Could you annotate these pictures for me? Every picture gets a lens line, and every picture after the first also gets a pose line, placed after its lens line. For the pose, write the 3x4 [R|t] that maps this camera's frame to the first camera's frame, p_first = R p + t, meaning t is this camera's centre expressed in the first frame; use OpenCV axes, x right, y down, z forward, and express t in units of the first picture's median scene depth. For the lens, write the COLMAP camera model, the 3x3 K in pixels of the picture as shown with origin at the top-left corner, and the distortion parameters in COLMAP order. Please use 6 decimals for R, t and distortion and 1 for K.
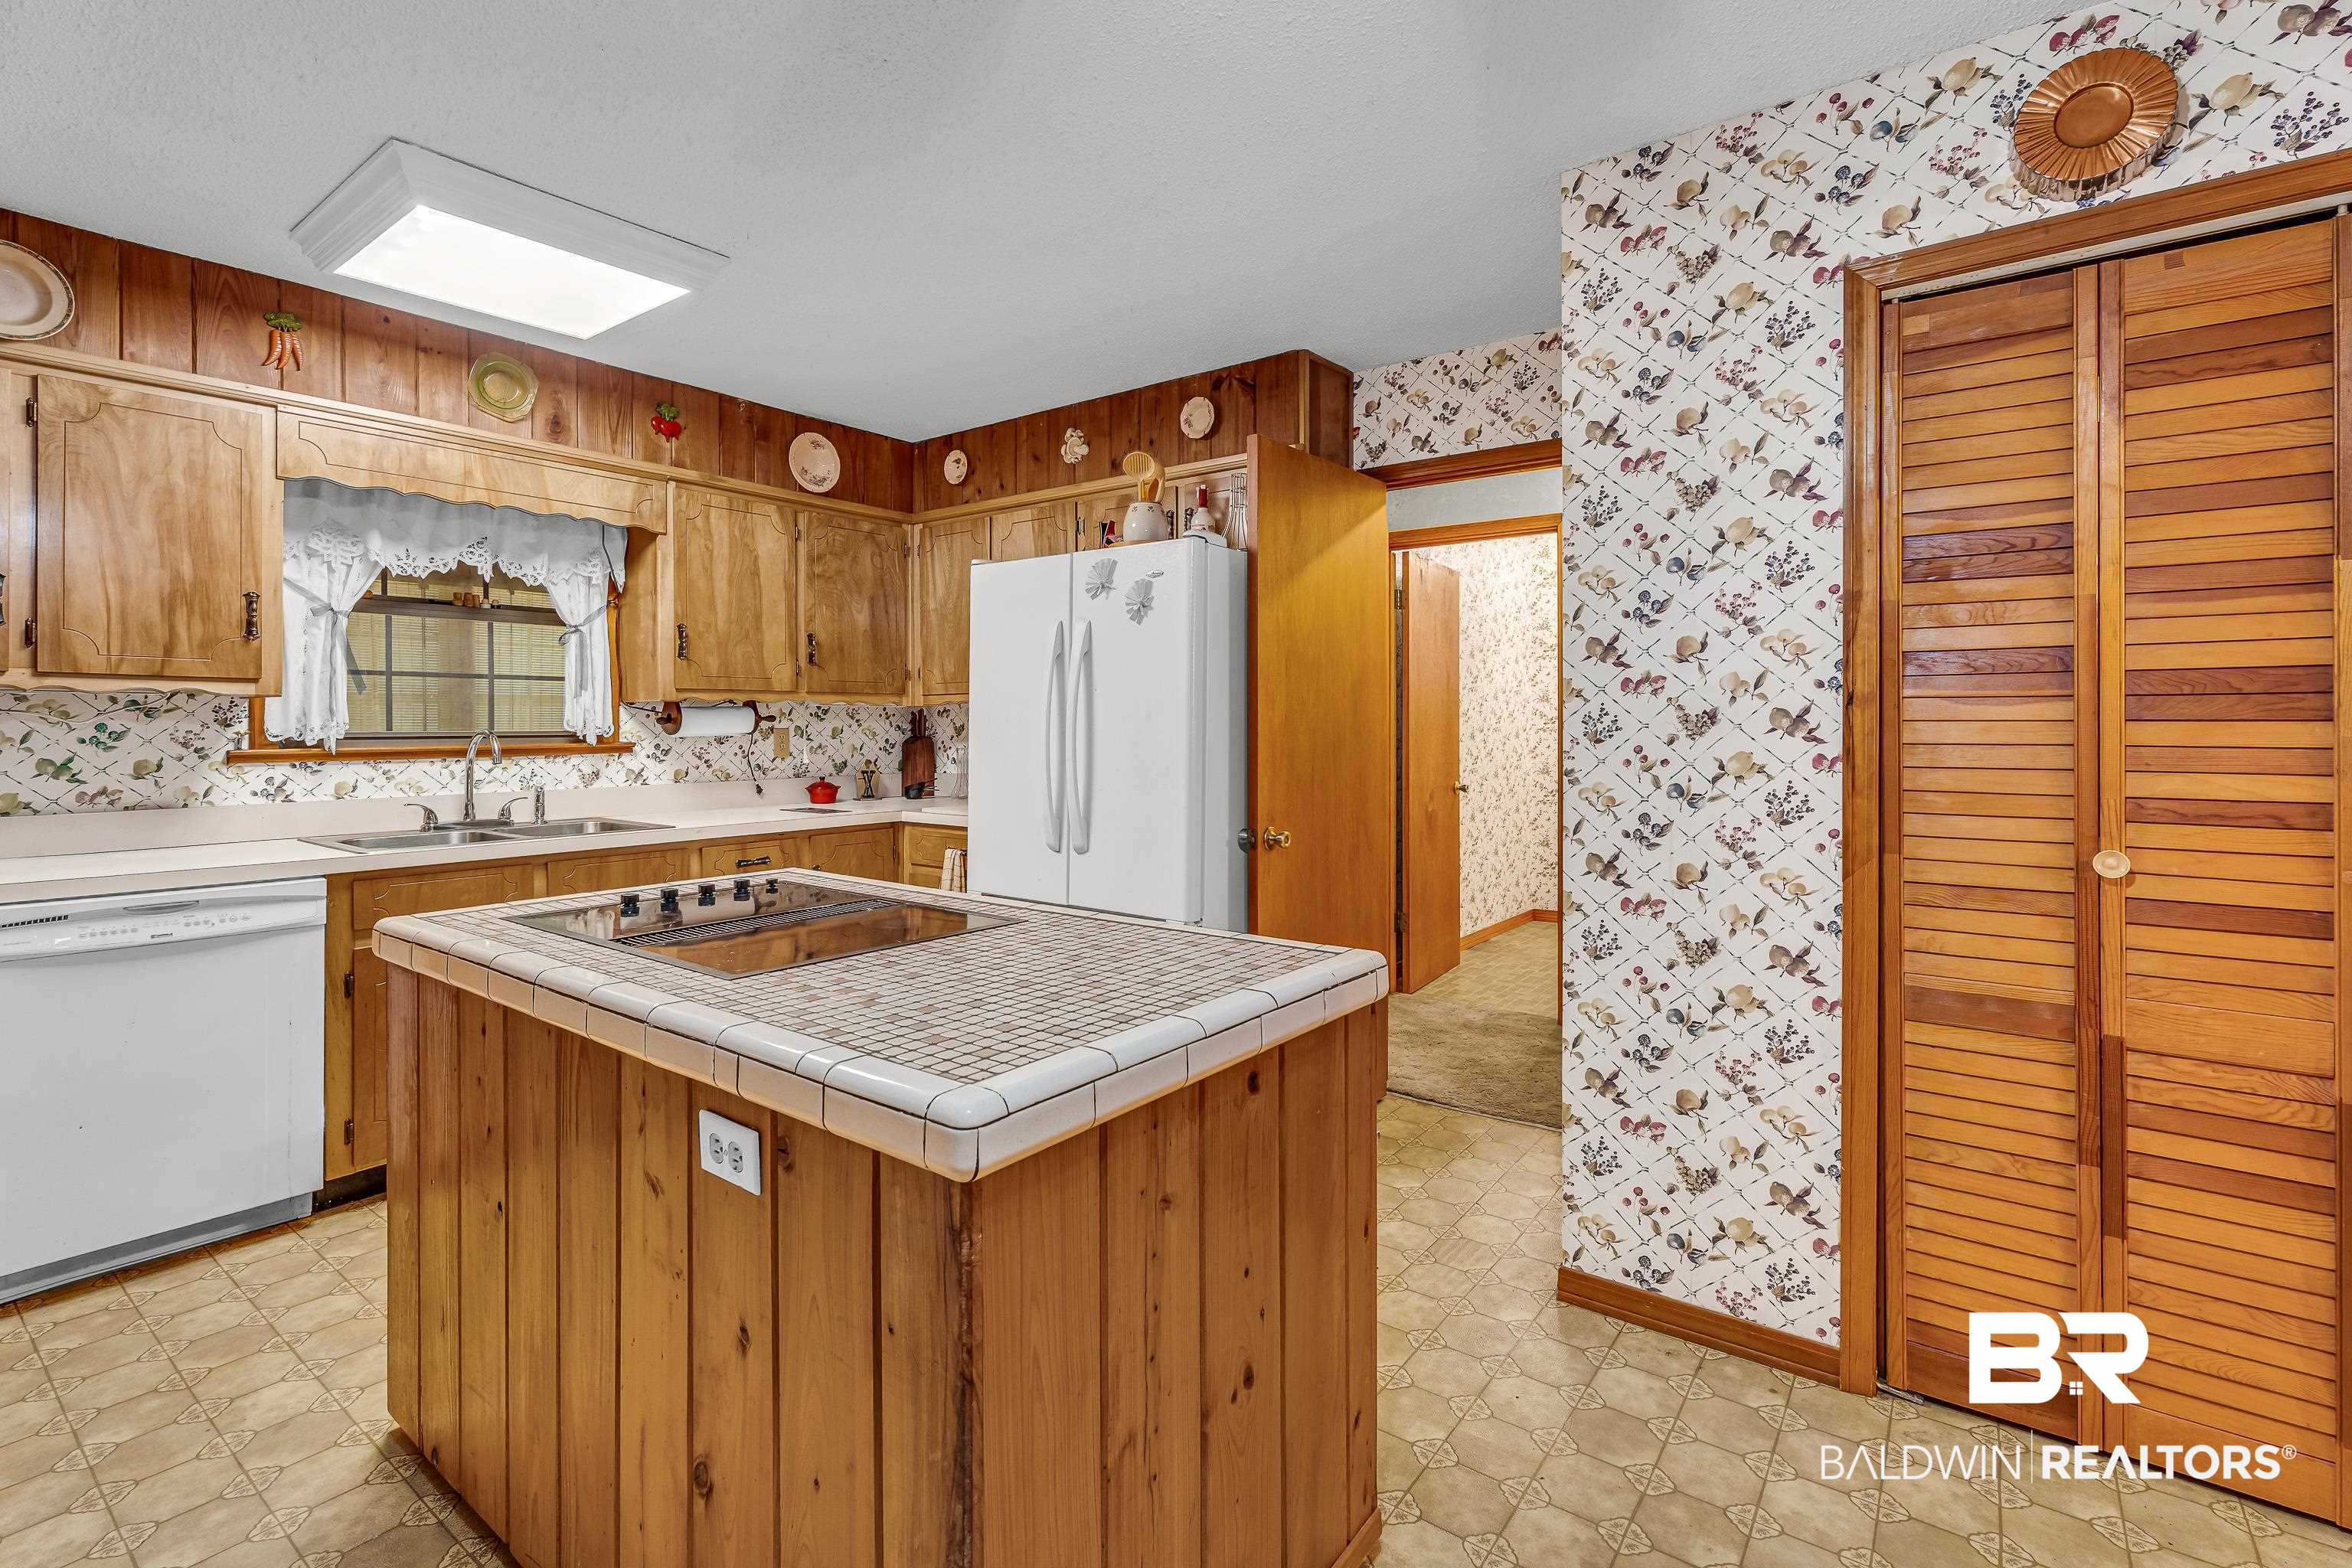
lens RADIAL K [[1064.6, 0, 1184.3], [0, 1064.6, 722.6], [0, 0, 1]] dist [0.002660, 0.000581]
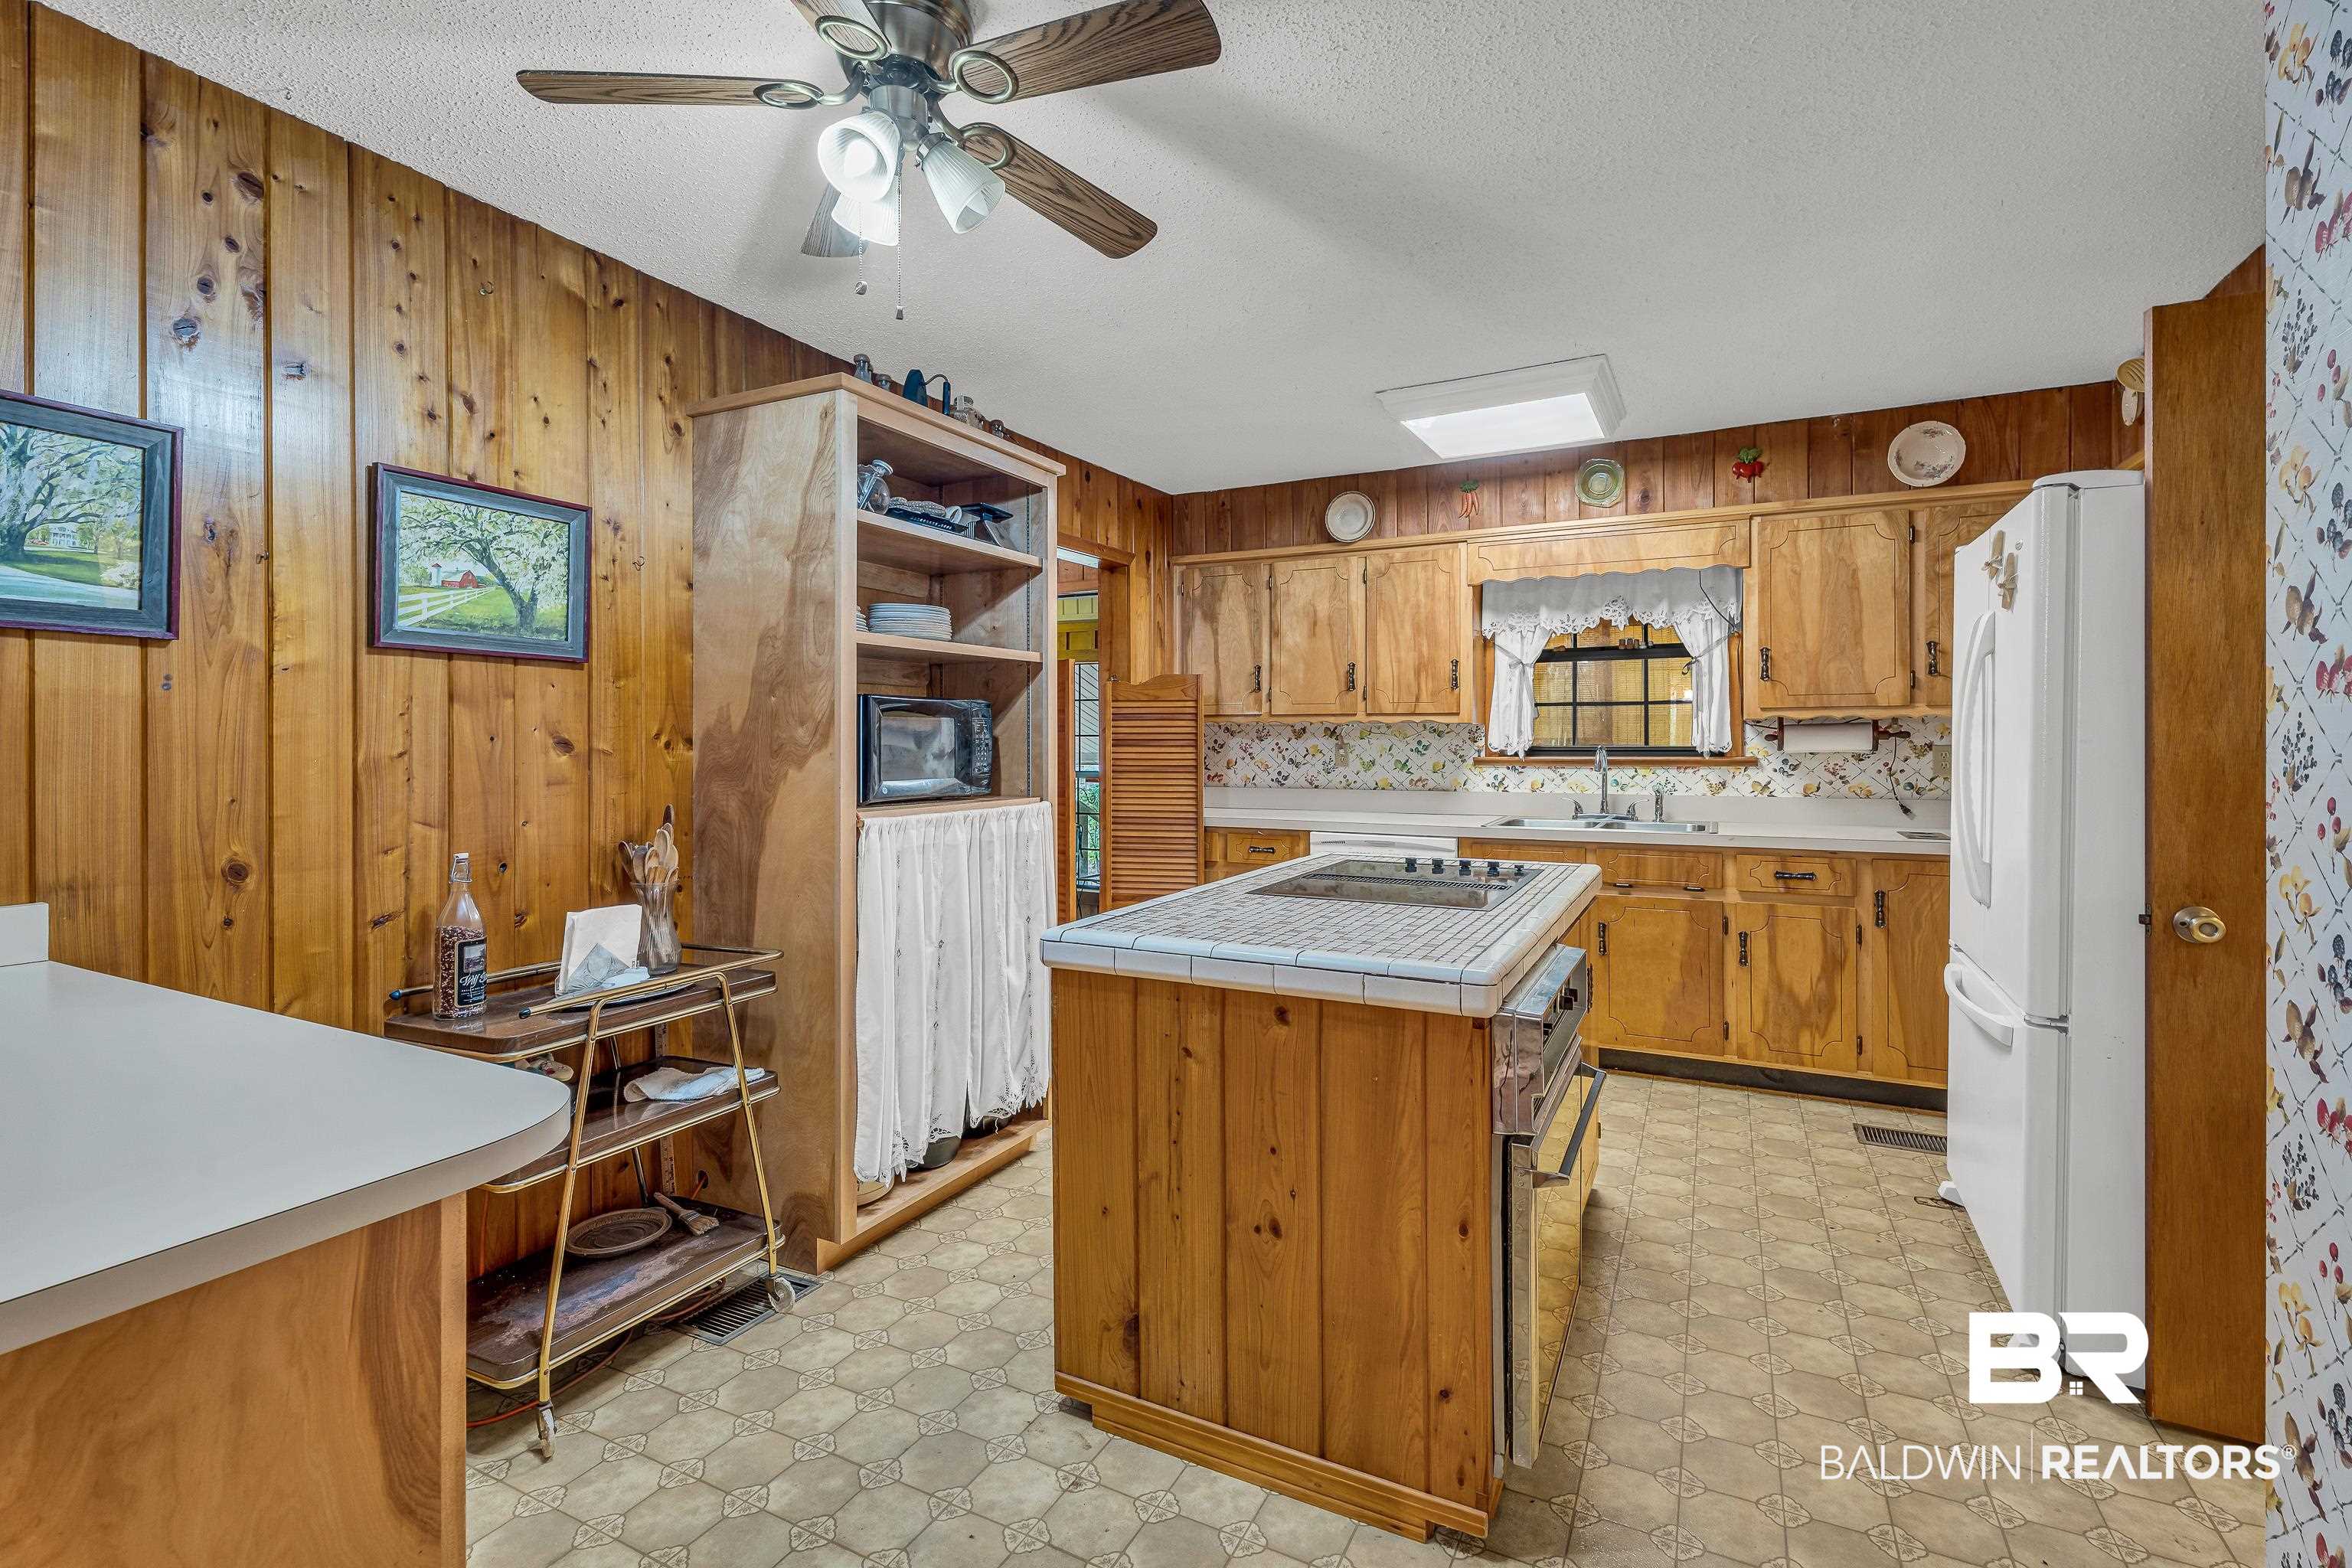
lens RADIAL K [[1086.9, 0, 1183.8], [0, 1086.9, 742.4], [0, 0, 1]] dist [0.001707, 0.000304]
pose [[0.169149, 0.005035, -0.985578, 0.586800], [0.003977, 0.999975, 0.005791, -0.006598], [0.985582, -0.004900, 0.169125, 0.271941]]
